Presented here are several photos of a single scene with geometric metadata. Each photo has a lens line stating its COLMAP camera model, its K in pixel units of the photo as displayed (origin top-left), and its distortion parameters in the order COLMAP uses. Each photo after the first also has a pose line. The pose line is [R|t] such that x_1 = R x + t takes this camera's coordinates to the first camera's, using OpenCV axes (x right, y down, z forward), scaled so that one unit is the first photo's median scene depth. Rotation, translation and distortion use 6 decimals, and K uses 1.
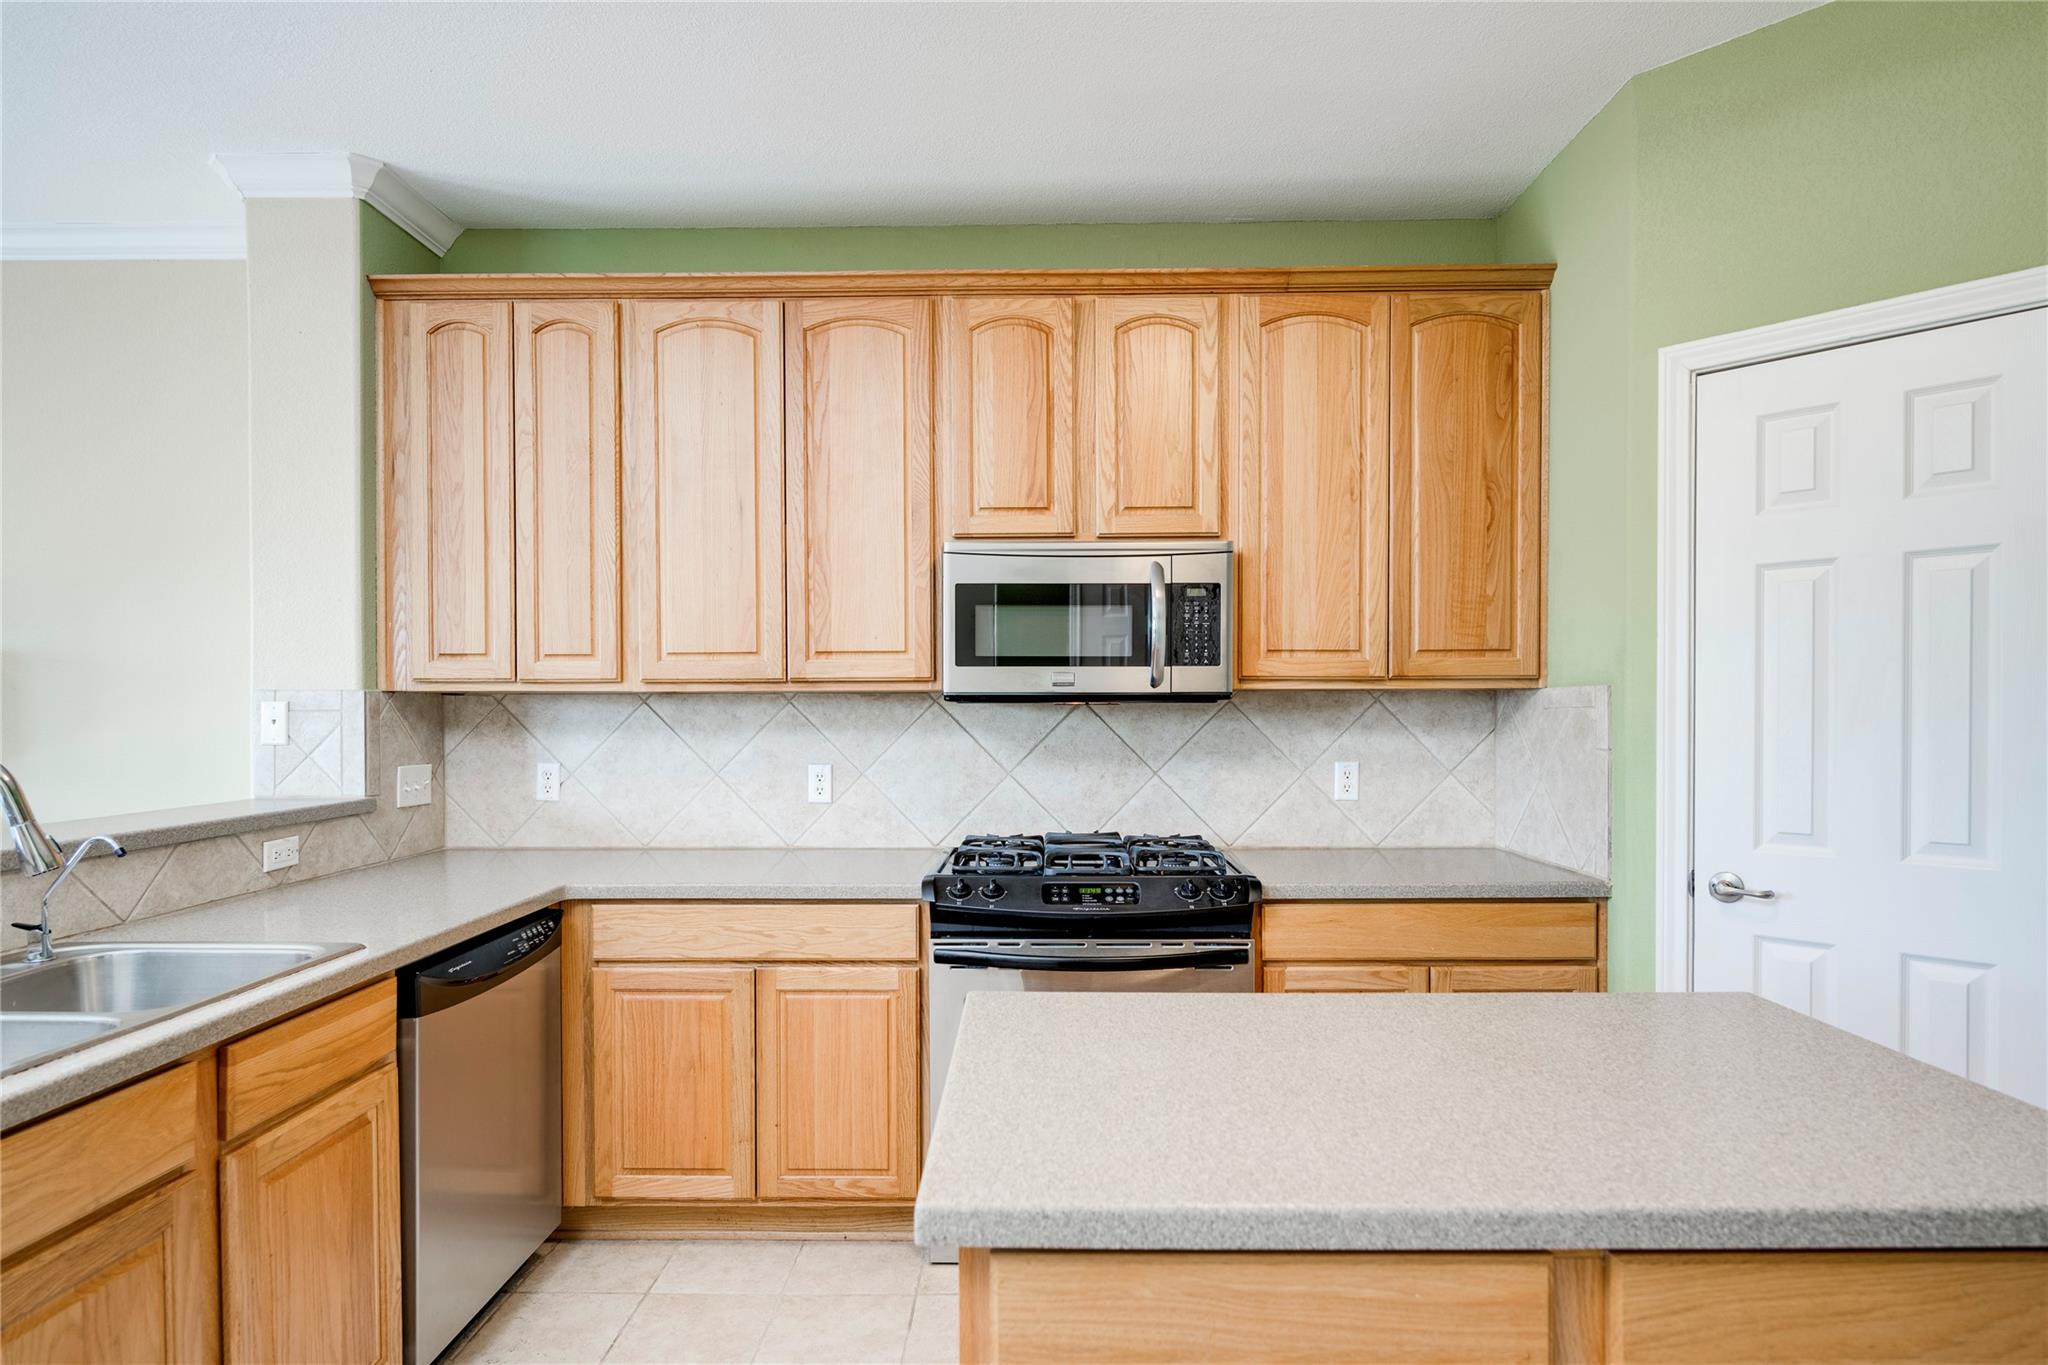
lens RADIAL K [[1089.7, 0, 1021.1], [0, 1089.7, 724.6], [0, 0, 1]] dist [0.000562, 0.000025]
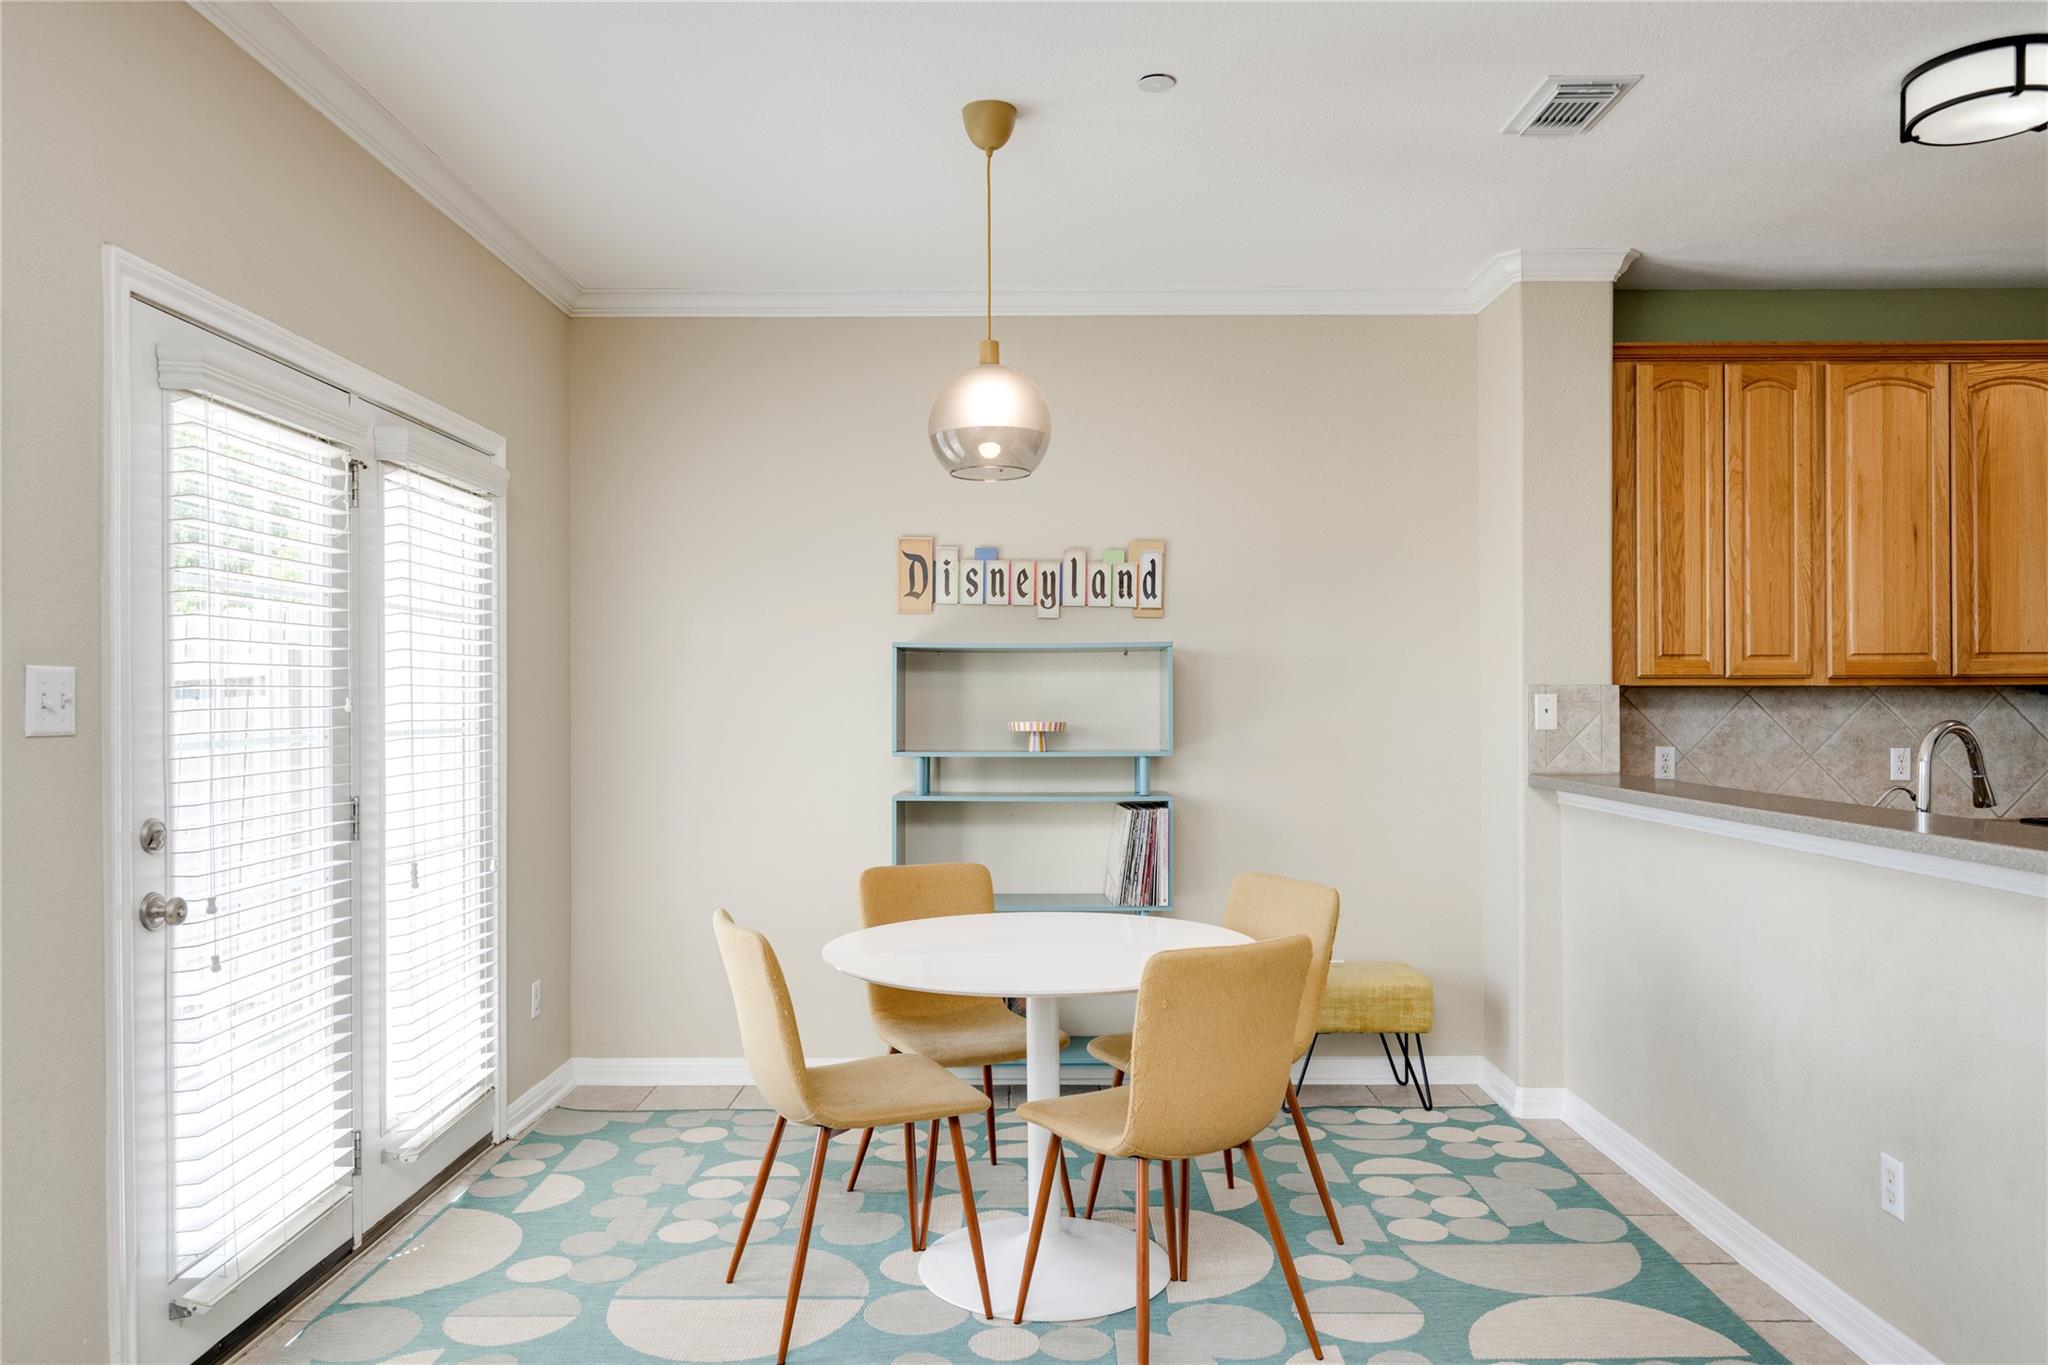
lens RADIAL K [[1387.9, 0, 1021.5], [0, 1387.9, 706.0], [0, 0, 1]] dist [-0.001804, 0.001787]
pose [[0.999956, -0.000020, 0.009351, -1.277060], [0.000121, 0.999941, -0.010847, 0.008743], [-0.009350, 0.010847, 0.999897, -0.535145]]
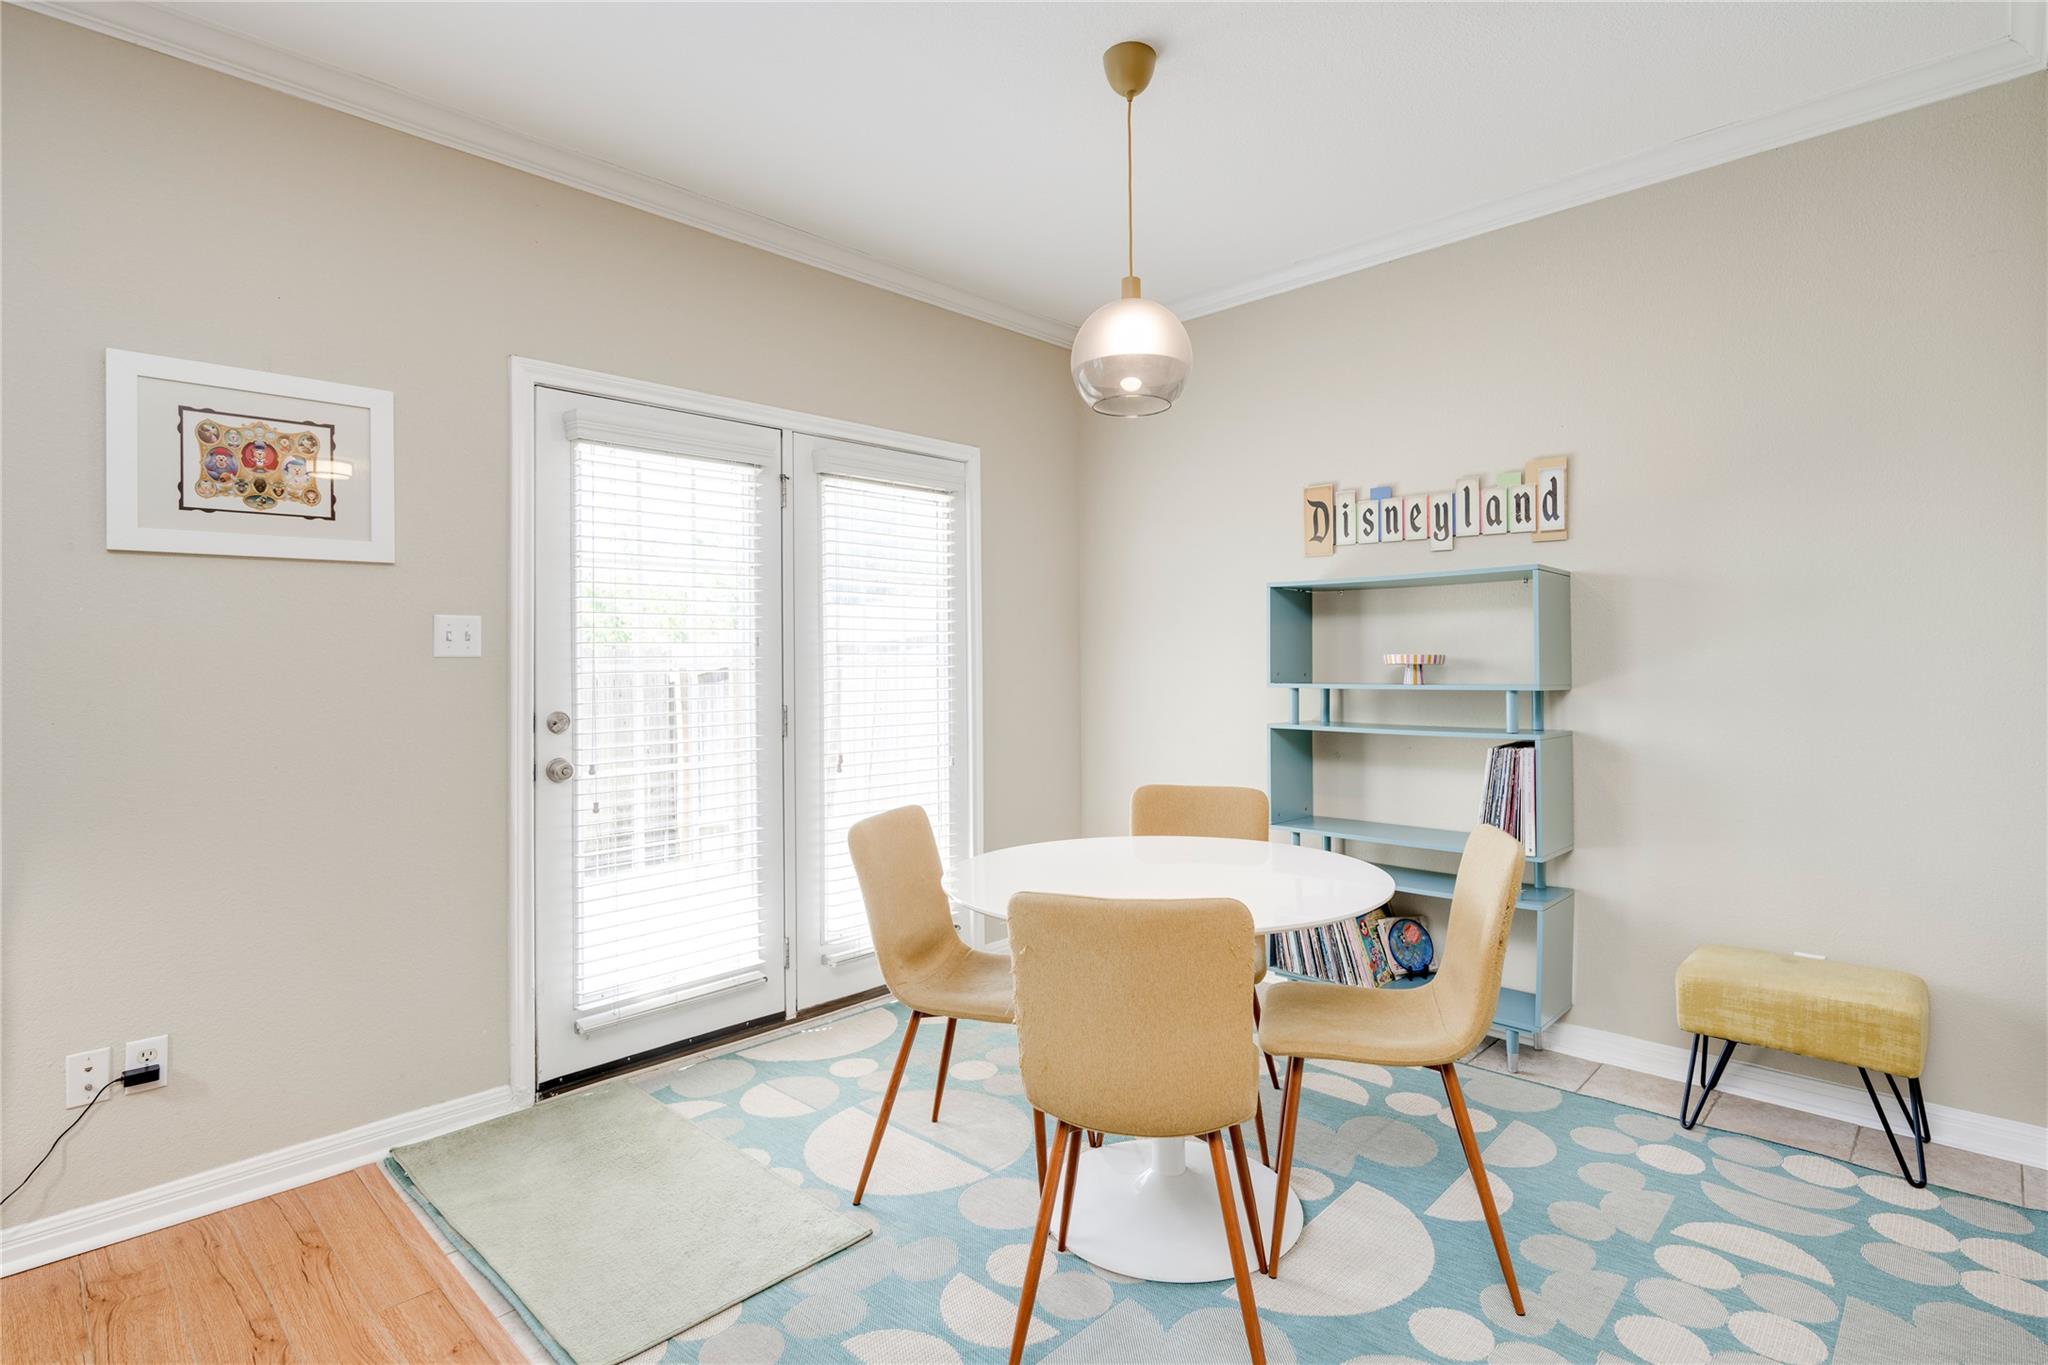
lens RADIAL K [[1003.2, 0, 1050.7], [0, 1003.2, 644.6], [0, 0, 1]] dist [-0.000938, 0.000703]
pose [[0.738507, -0.016795, -0.674036, -0.768891], [-0.001105, 0.999658, -0.026119, 0.028720], [0.674245, 0.020034, 0.738236, -0.058627]]
